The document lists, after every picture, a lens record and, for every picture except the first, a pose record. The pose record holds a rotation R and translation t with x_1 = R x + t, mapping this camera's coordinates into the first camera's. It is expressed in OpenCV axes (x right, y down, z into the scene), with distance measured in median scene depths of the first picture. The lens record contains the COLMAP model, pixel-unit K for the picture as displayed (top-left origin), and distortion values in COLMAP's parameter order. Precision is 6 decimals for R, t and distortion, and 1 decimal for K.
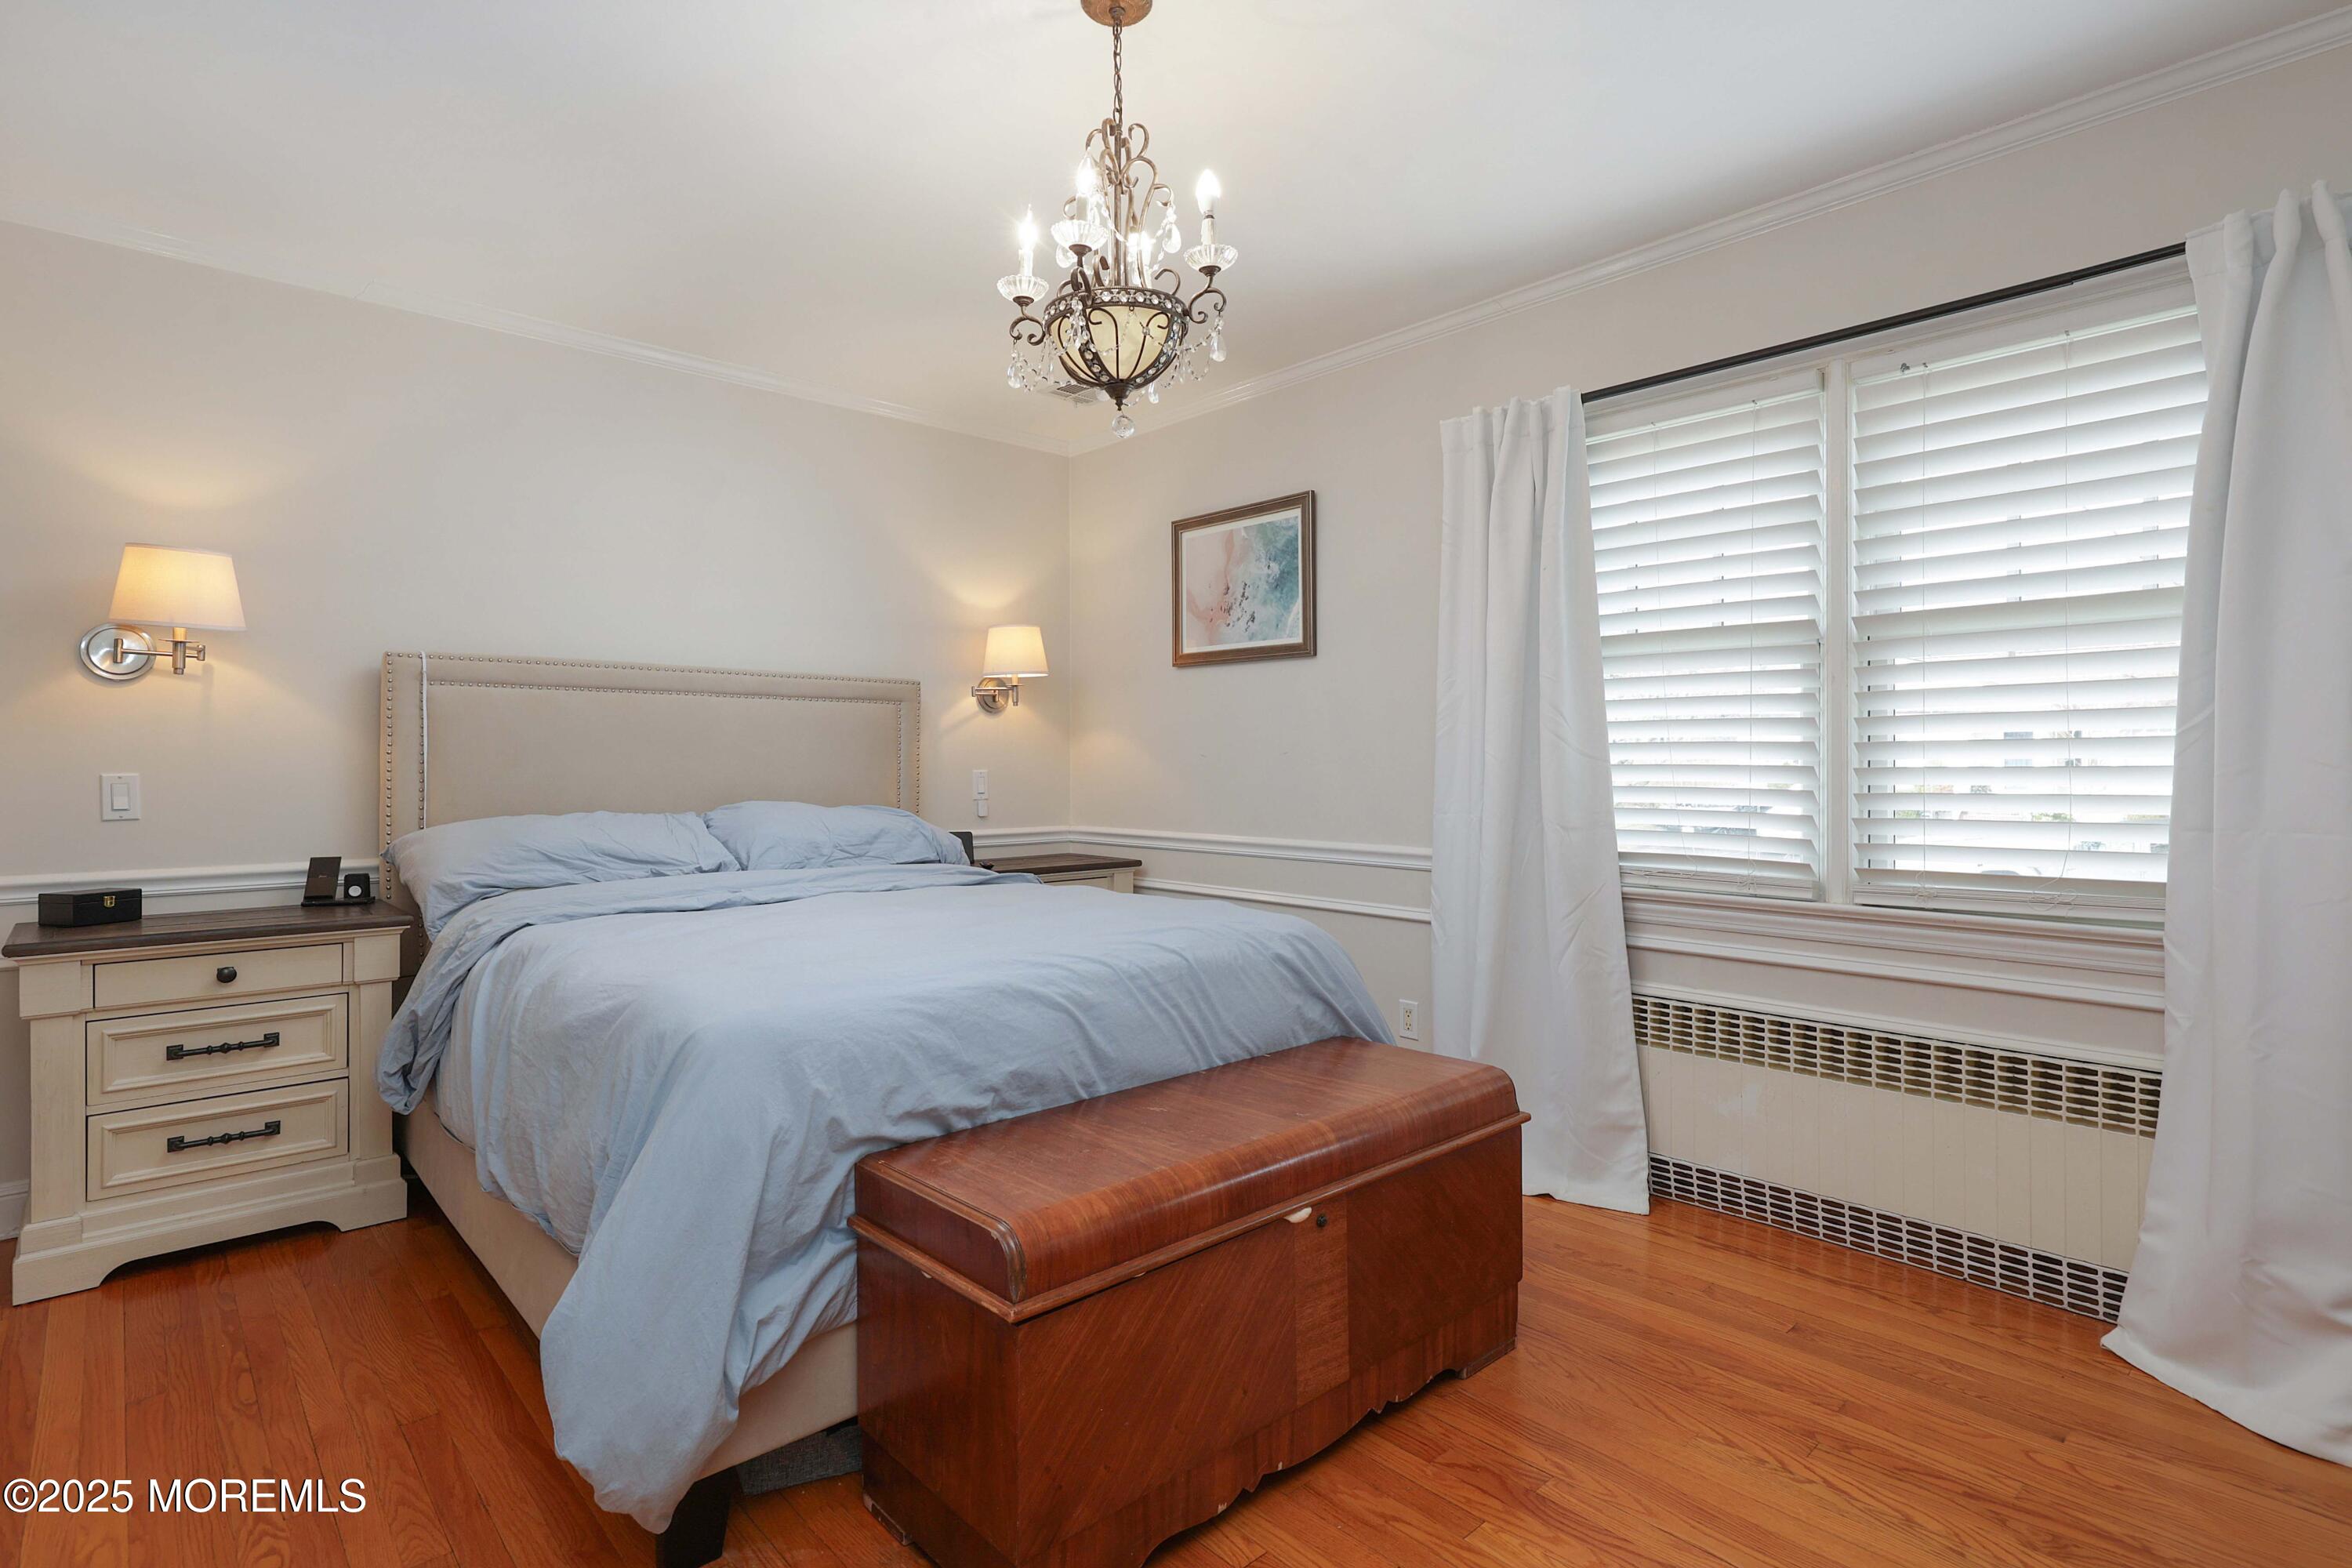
lens RADIAL K [[1191.3, 0, 1225.8], [0, 1191.3, 766.1], [0, 0, 1]] dist [0.002119, 0.000256]
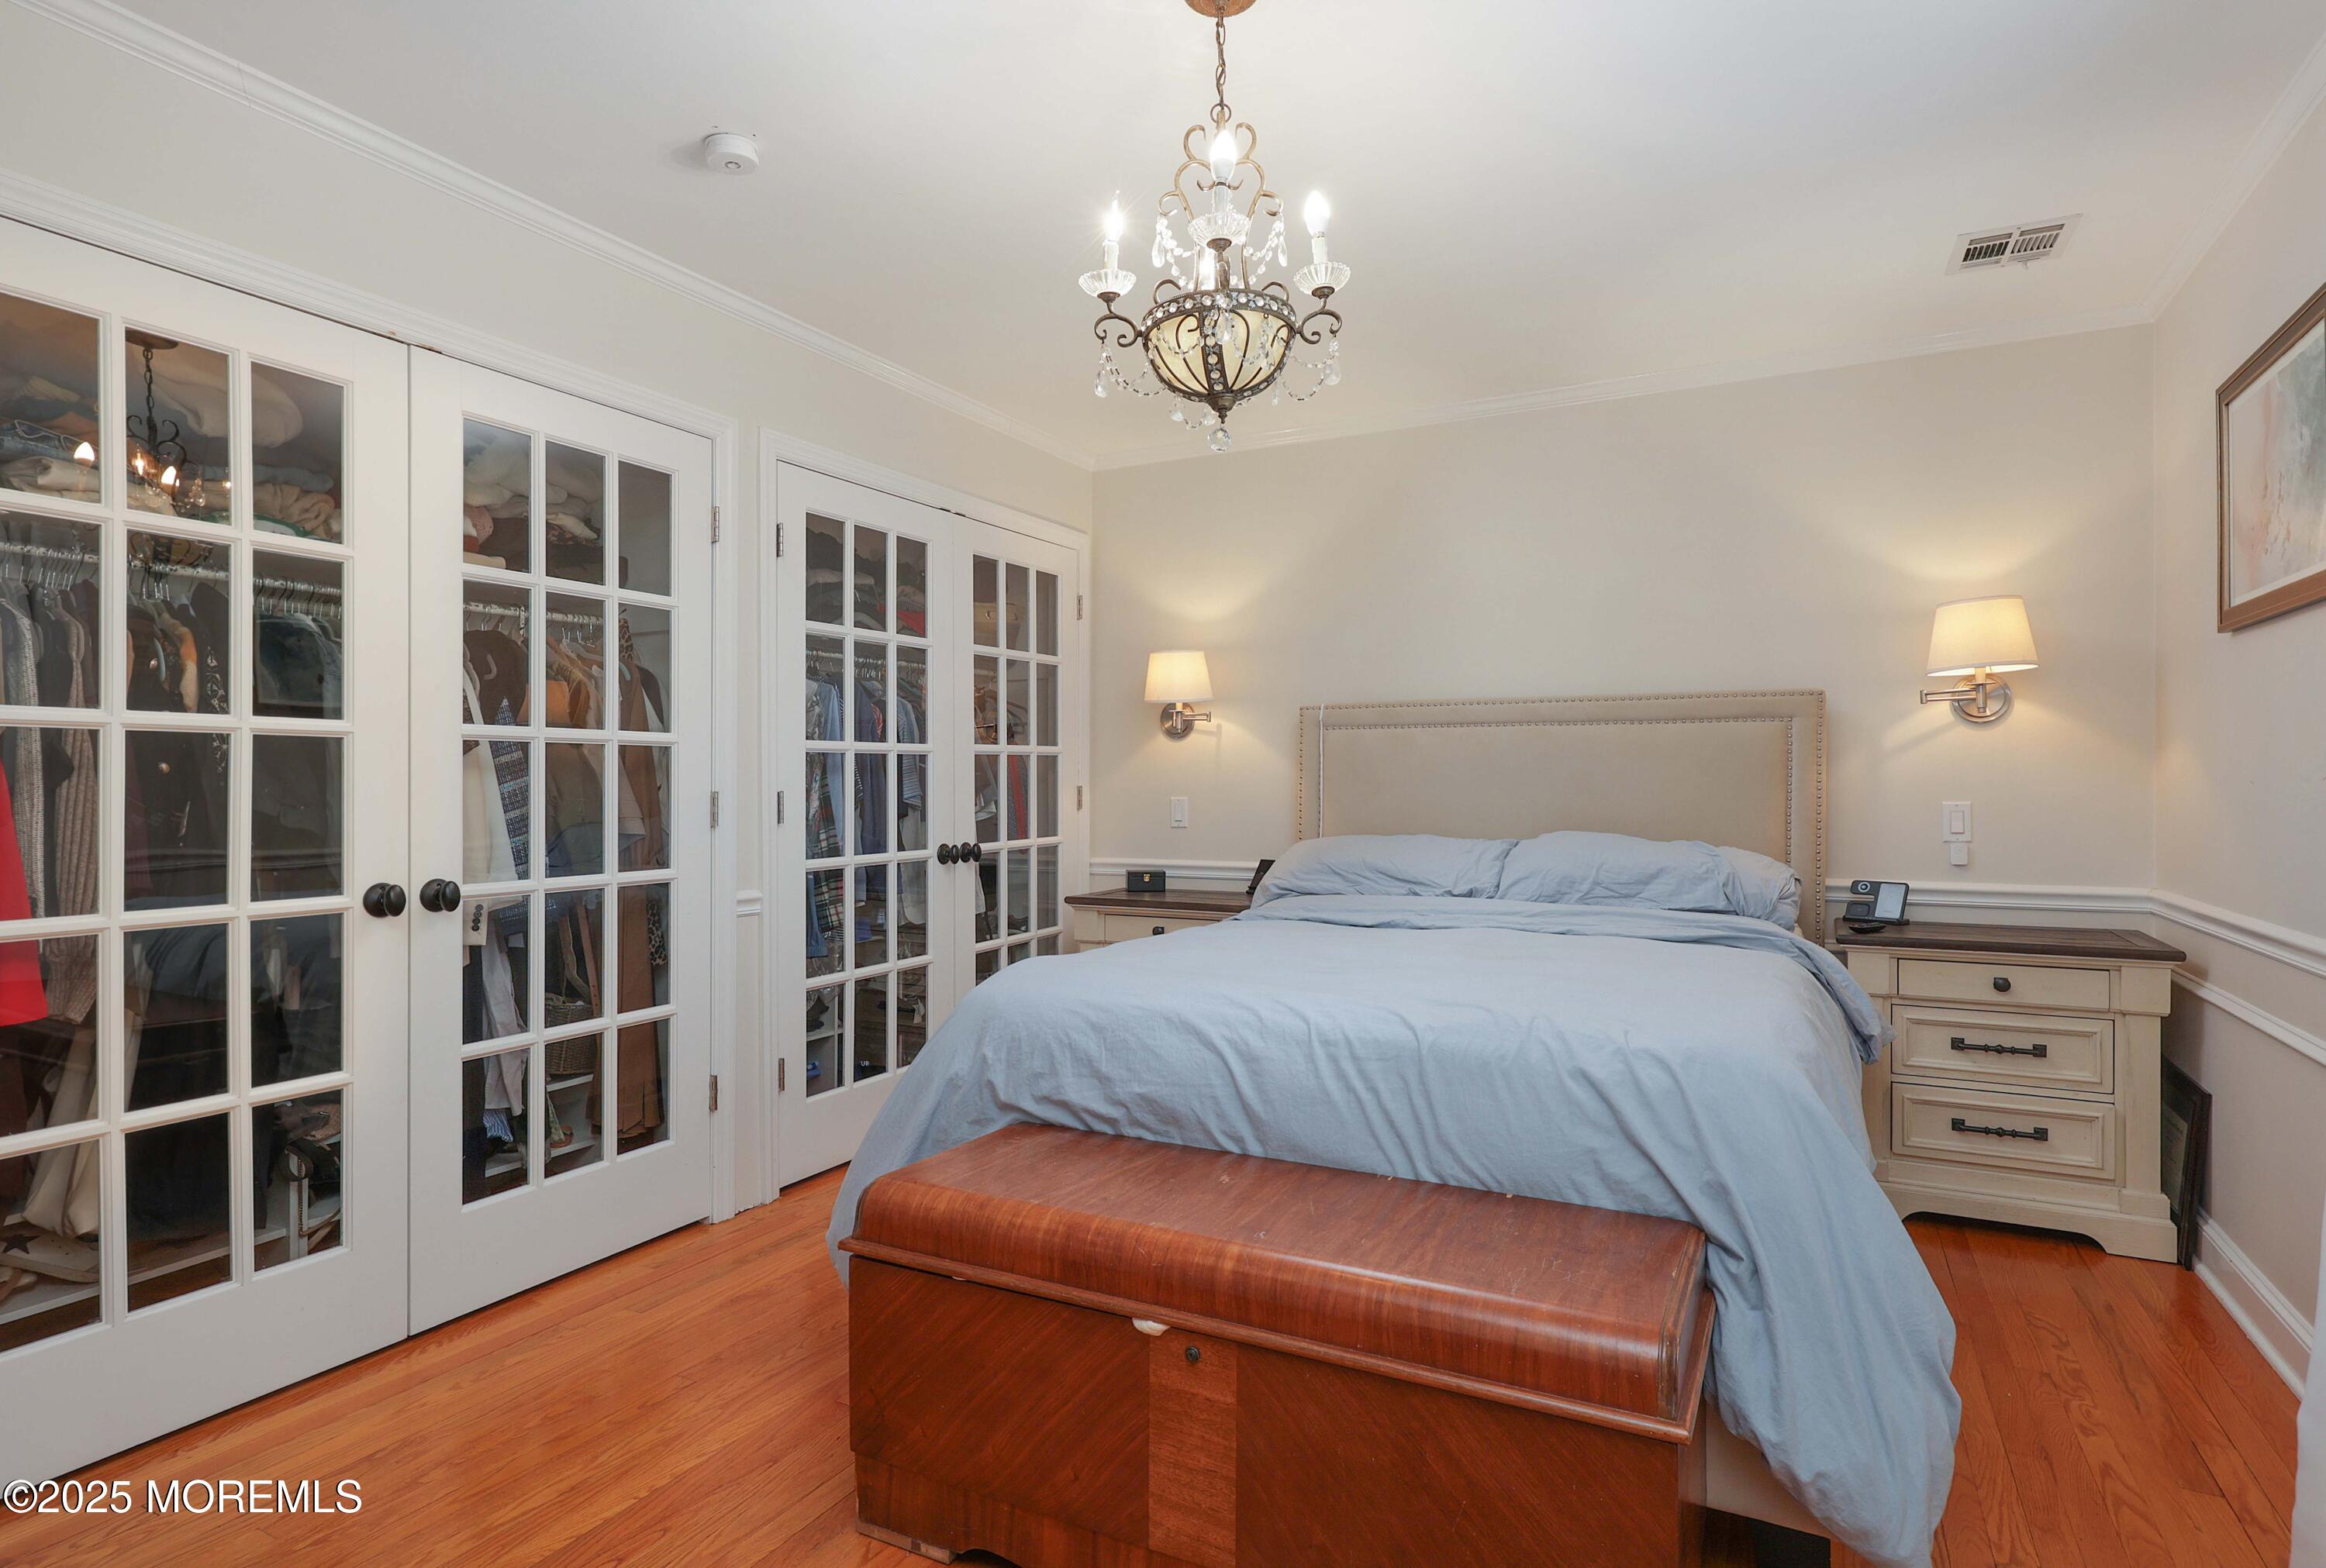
lens RADIAL K [[1235.6, 0, 1163.0], [0, 1235.6, 784.0], [0, 0, 1]] dist [-0.001402, -0.000480]
pose [[0.302753, -0.000186, -0.953069, 0.659588], [-0.001595, 0.999998, -0.000702, -0.011177], [0.953068, 0.001732, 0.302753, 0.530433]]
